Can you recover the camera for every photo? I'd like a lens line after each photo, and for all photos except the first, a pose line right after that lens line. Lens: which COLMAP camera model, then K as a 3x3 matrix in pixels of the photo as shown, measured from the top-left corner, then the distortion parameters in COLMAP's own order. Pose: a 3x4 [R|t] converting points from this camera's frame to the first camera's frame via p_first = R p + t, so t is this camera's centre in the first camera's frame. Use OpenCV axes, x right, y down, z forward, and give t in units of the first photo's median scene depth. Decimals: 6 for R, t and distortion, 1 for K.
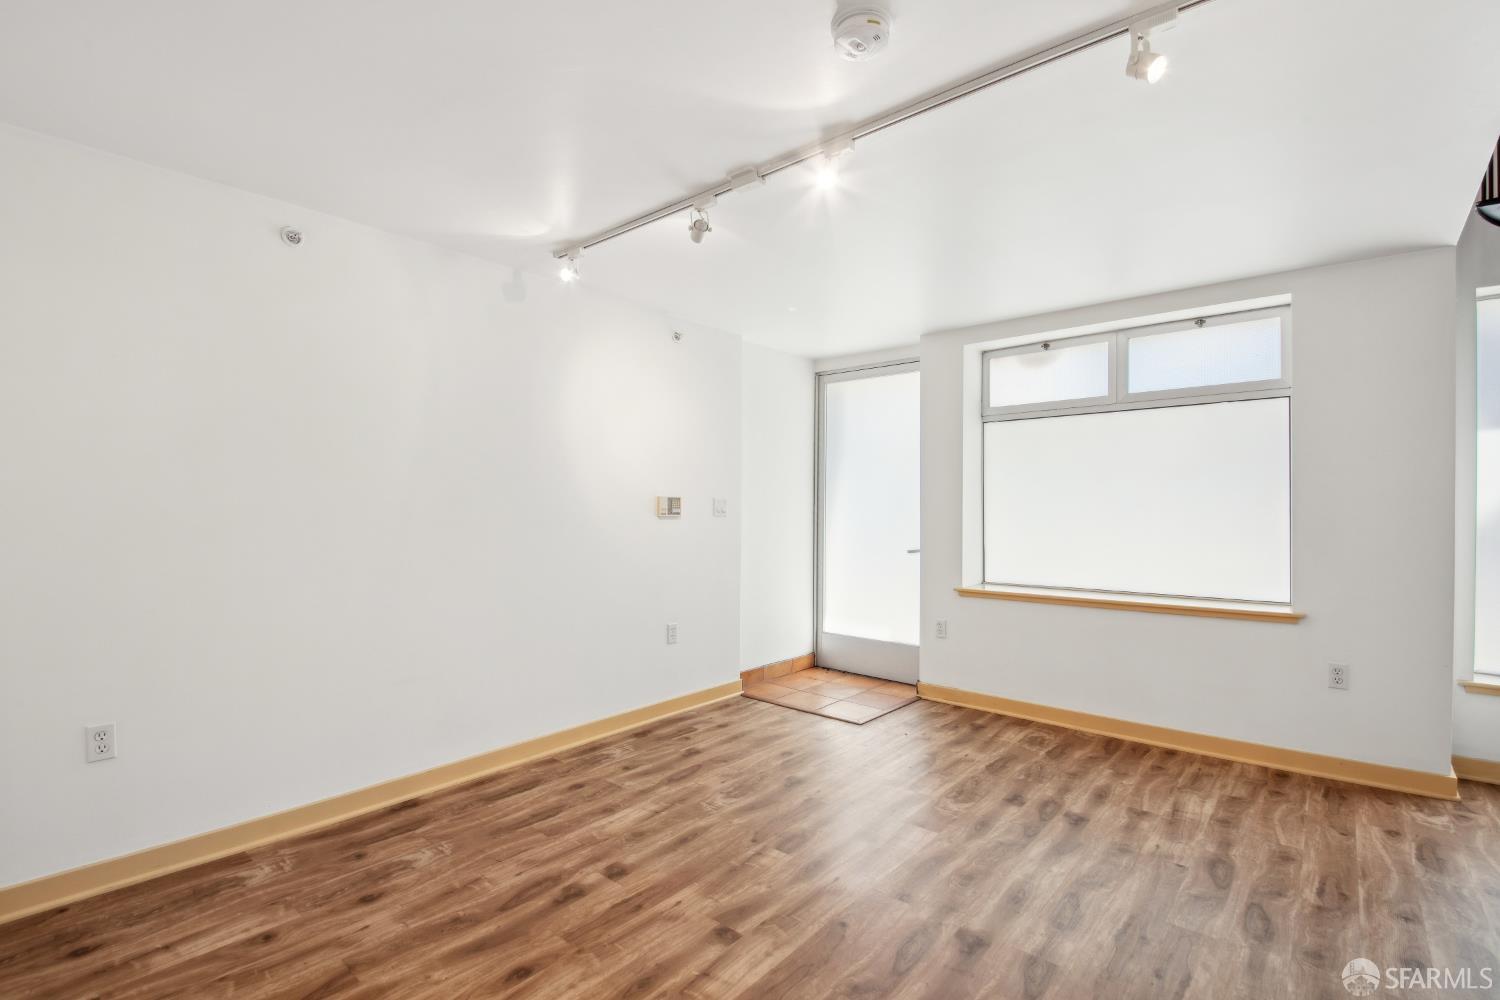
lens RADIAL K [[689.8, 0, 746.9], [0, 689.8, 507.7], [0, 0, 1]] dist [0.015932, -0.013282]
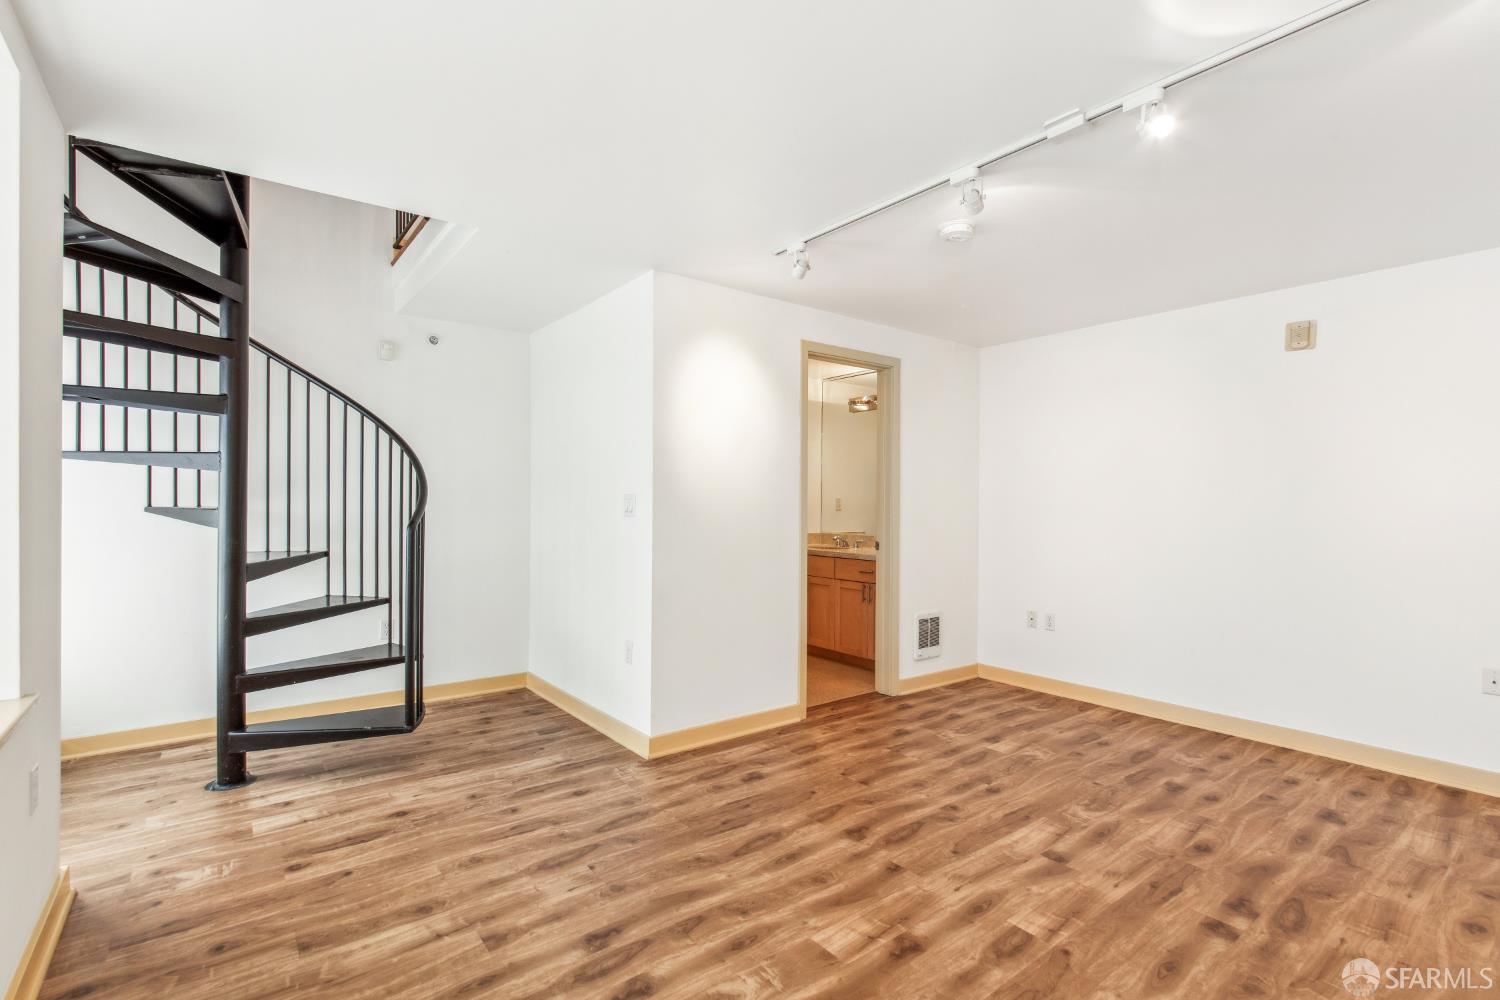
lens RADIAL K [[689.8, 0, 746.9], [0, 689.8, 507.7], [0, 0, 1]] dist [0.015932, -0.013282]
pose [[-0.976608, -0.014184, 0.214559, 0.206572], [-0.013599, 0.999899, 0.004203, -0.001859], [-0.214597, 0.001187, -0.976702, 1.917098]]
